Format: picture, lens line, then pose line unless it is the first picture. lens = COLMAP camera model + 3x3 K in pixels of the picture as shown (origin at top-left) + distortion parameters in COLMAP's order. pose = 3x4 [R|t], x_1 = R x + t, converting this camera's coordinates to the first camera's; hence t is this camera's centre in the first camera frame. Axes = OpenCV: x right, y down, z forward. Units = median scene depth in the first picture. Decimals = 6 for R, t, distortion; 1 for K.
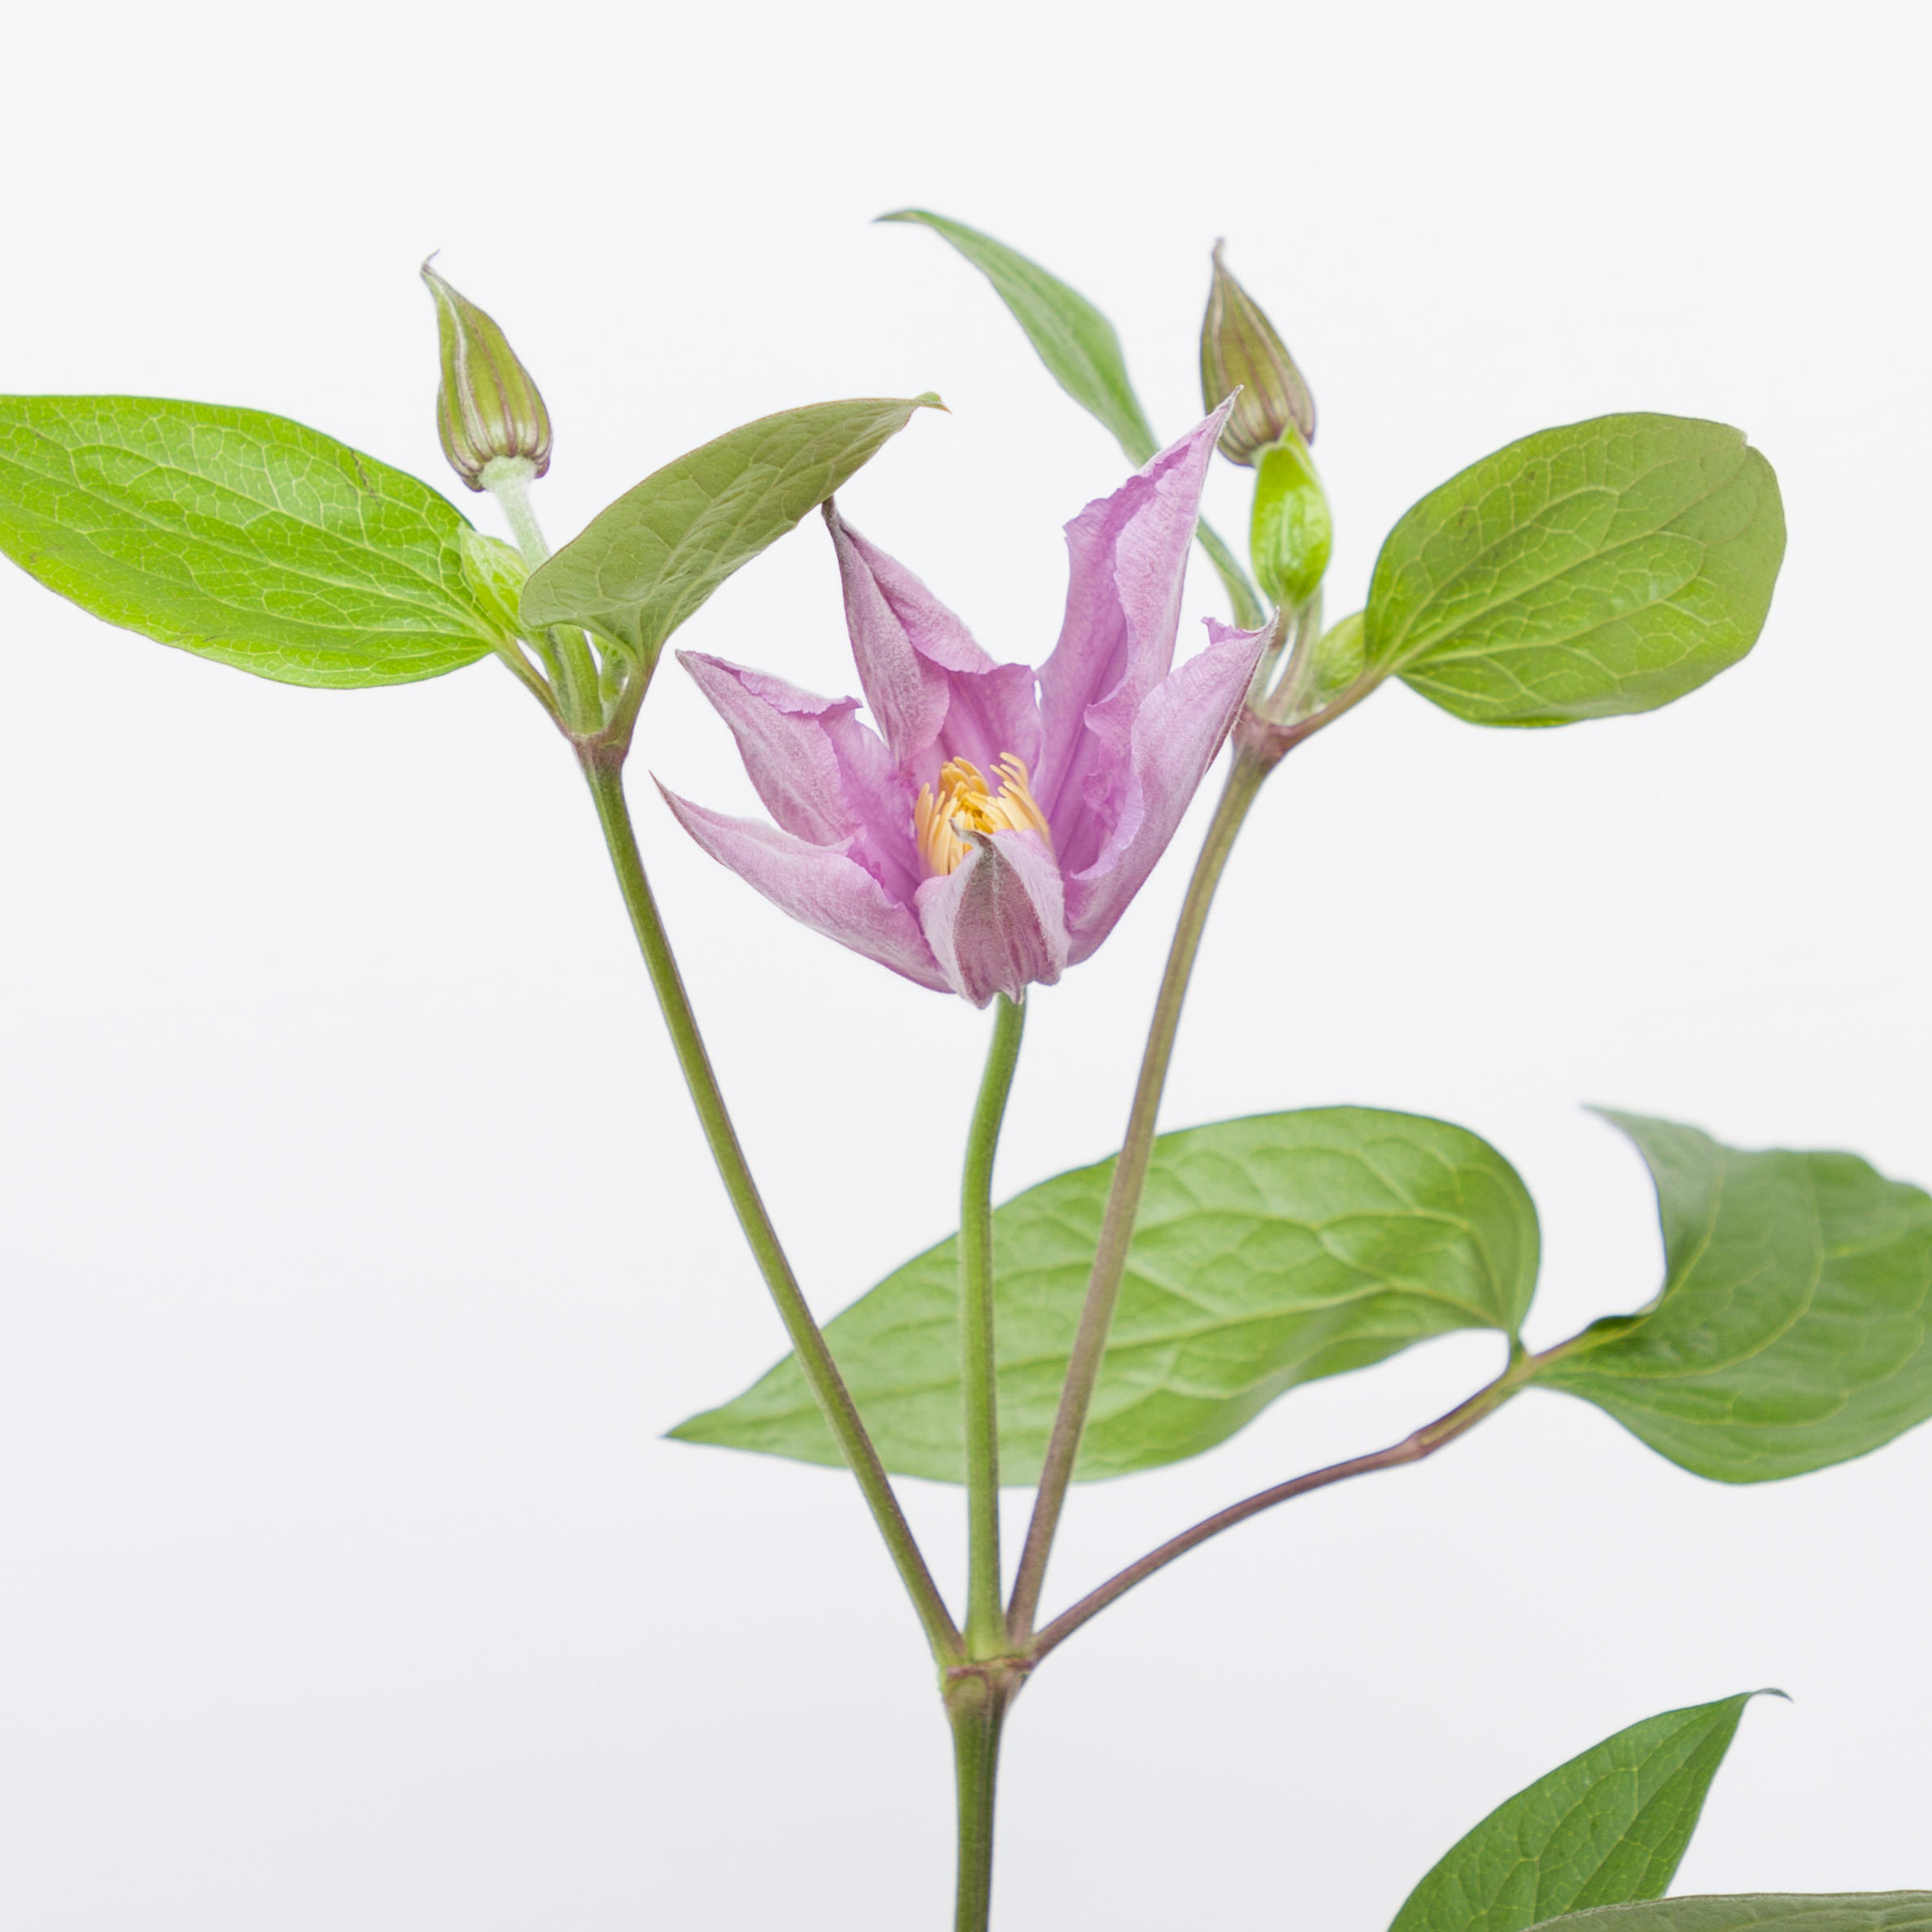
lens RADIAL K [[6511.9, 0, 965.2], [0, 6511.9, 964.5], [0, 0, 1]] dist [-0.166821, 0.000000]
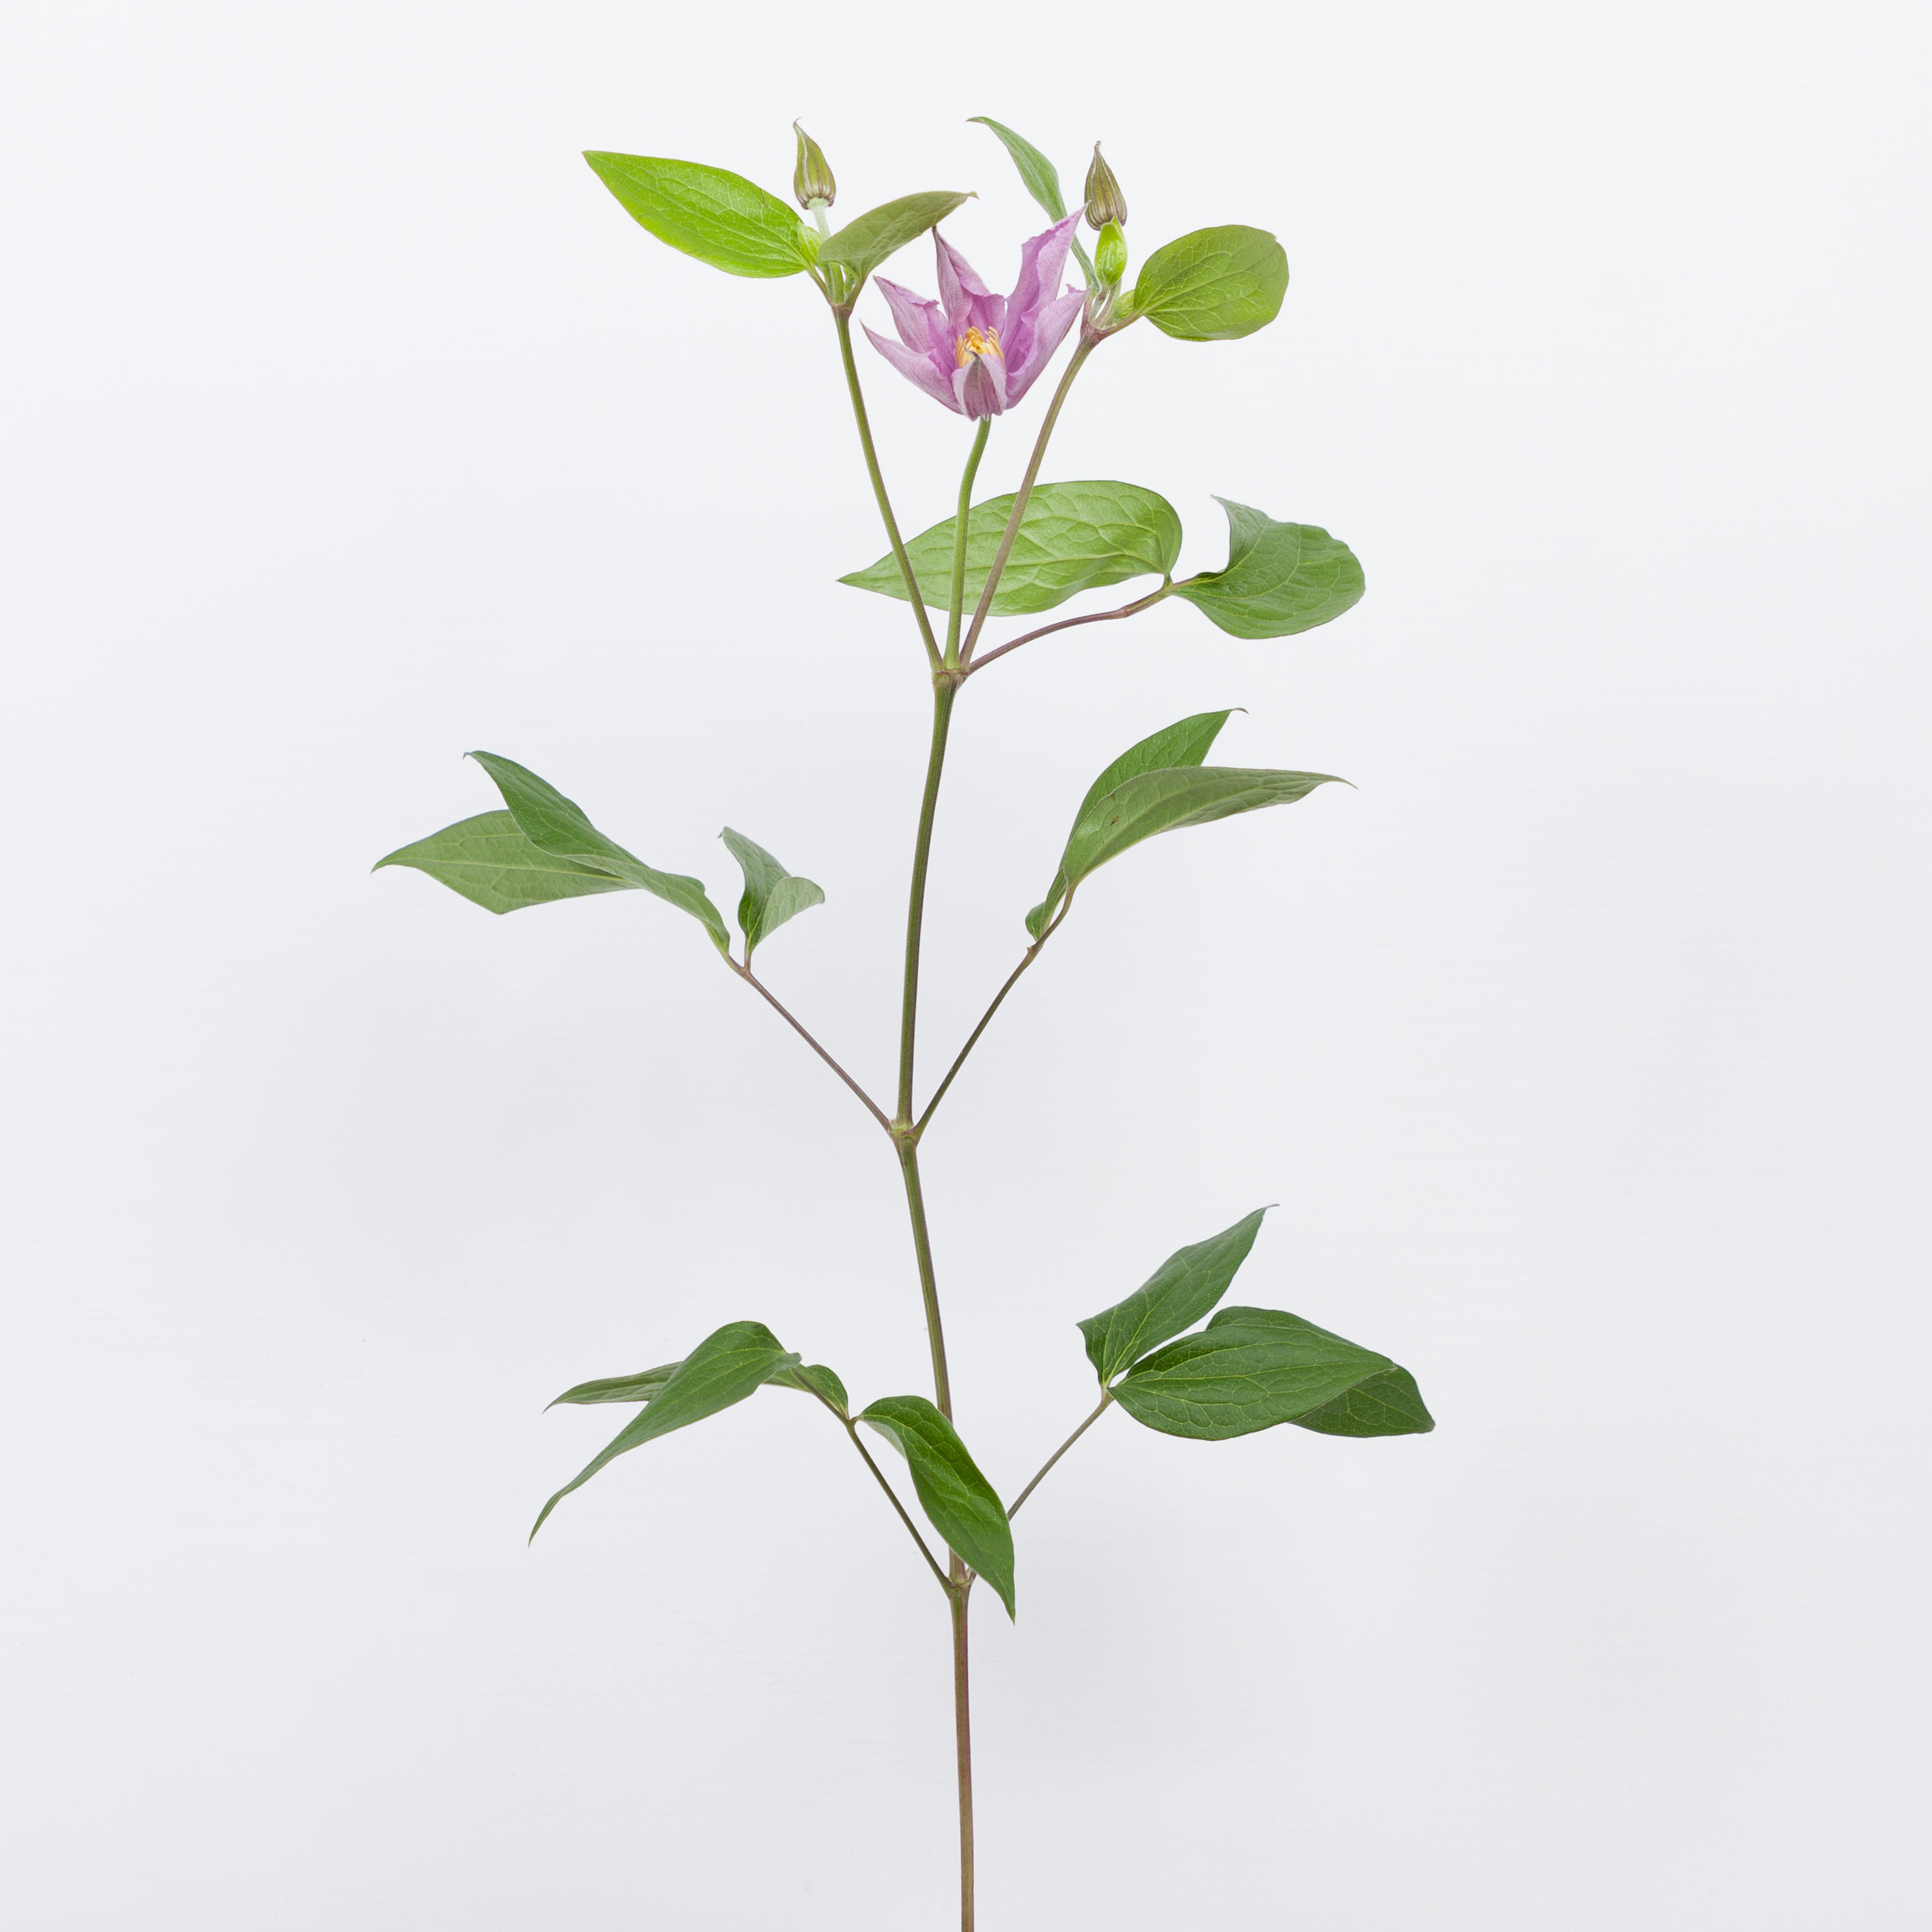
lens RADIAL K [[4371.2, 0, 968.9], [0, 4371.2, 966.3], [0, 0, 1]] dist [-0.151132, 0.000000]
pose [[0.994219, 0.106795, -0.011142, 0.043559], [-0.105192, 0.989568, 0.098442, 0.050680], [0.021539, -0.096701, 0.995080, -0.787192]]
